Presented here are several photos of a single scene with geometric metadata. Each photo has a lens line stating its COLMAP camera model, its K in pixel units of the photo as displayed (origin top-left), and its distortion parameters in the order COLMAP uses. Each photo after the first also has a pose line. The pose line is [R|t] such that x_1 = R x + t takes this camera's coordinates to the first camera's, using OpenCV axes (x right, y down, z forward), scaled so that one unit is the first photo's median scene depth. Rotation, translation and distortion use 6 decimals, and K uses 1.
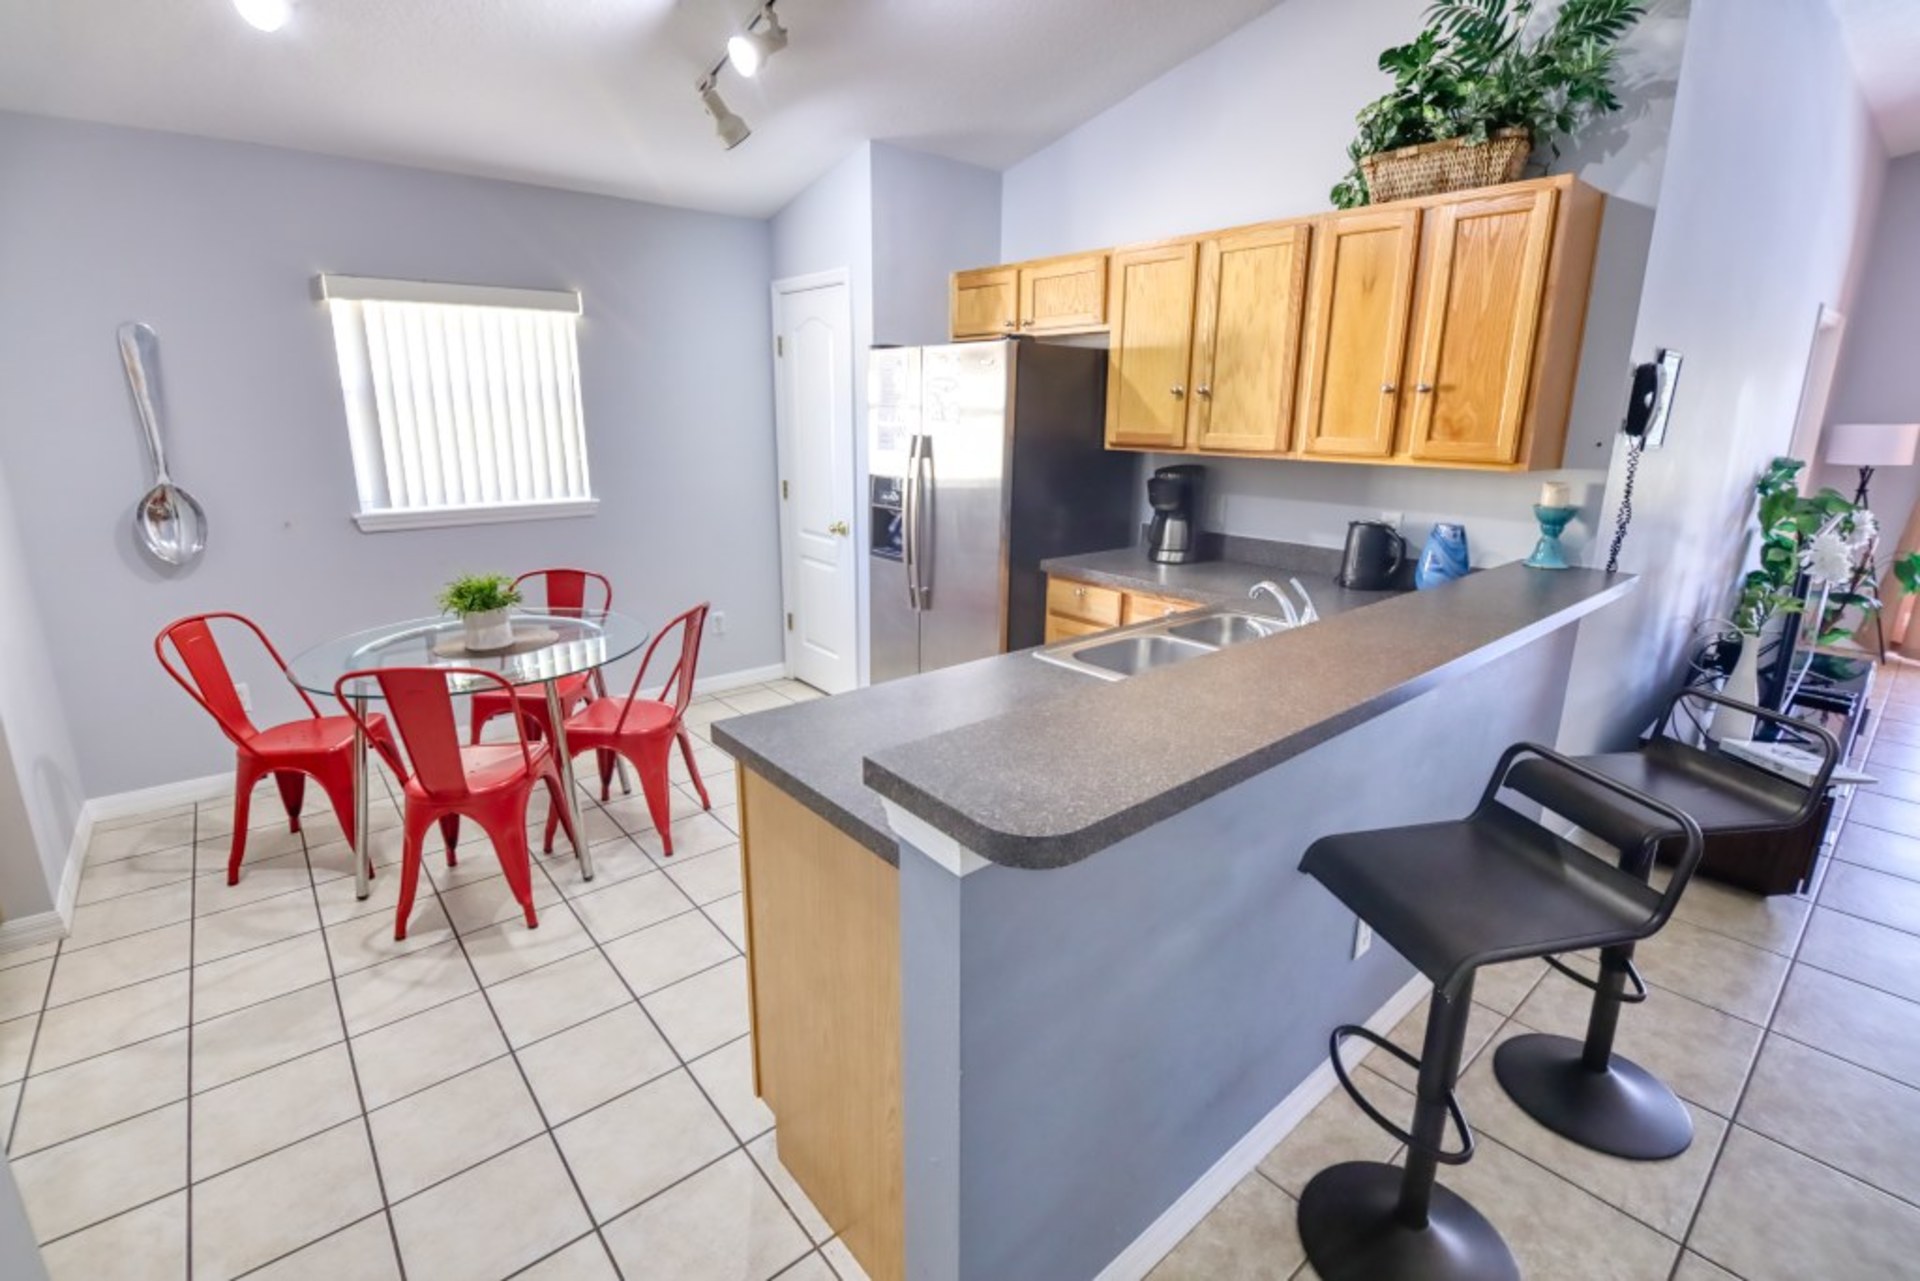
lens RADIAL K [[862.5, 0, 969.8], [0, 862.5, 628.2], [0, 0, 1]] dist [-0.000709, -0.010237]
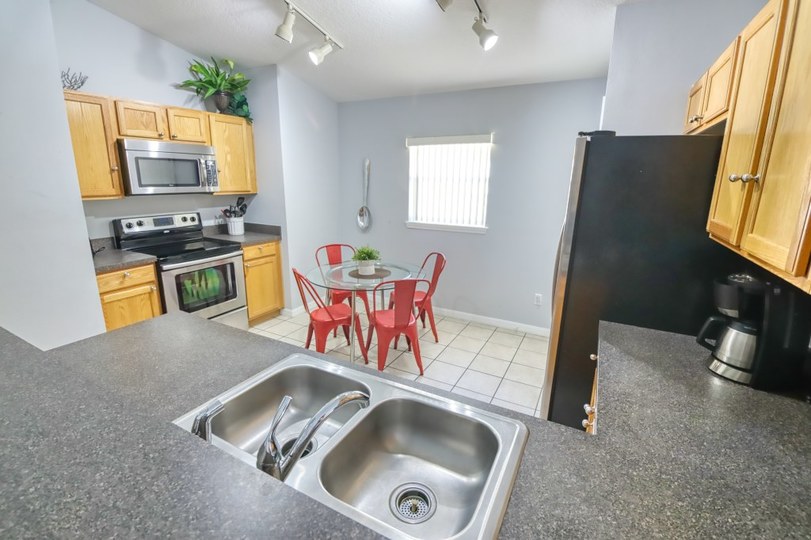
lens RADIAL K [[364.3, 0, 409.6], [0, 364.3, 264.8], [0, 0, 1]] dist [-0.000709, -0.010237]
pose [[0.367033, 0.213897, -0.905281, 0.407341], [-0.244856, 0.961098, 0.127812, -0.150152], [0.897403, 0.174753, 0.405129, 0.543163]]
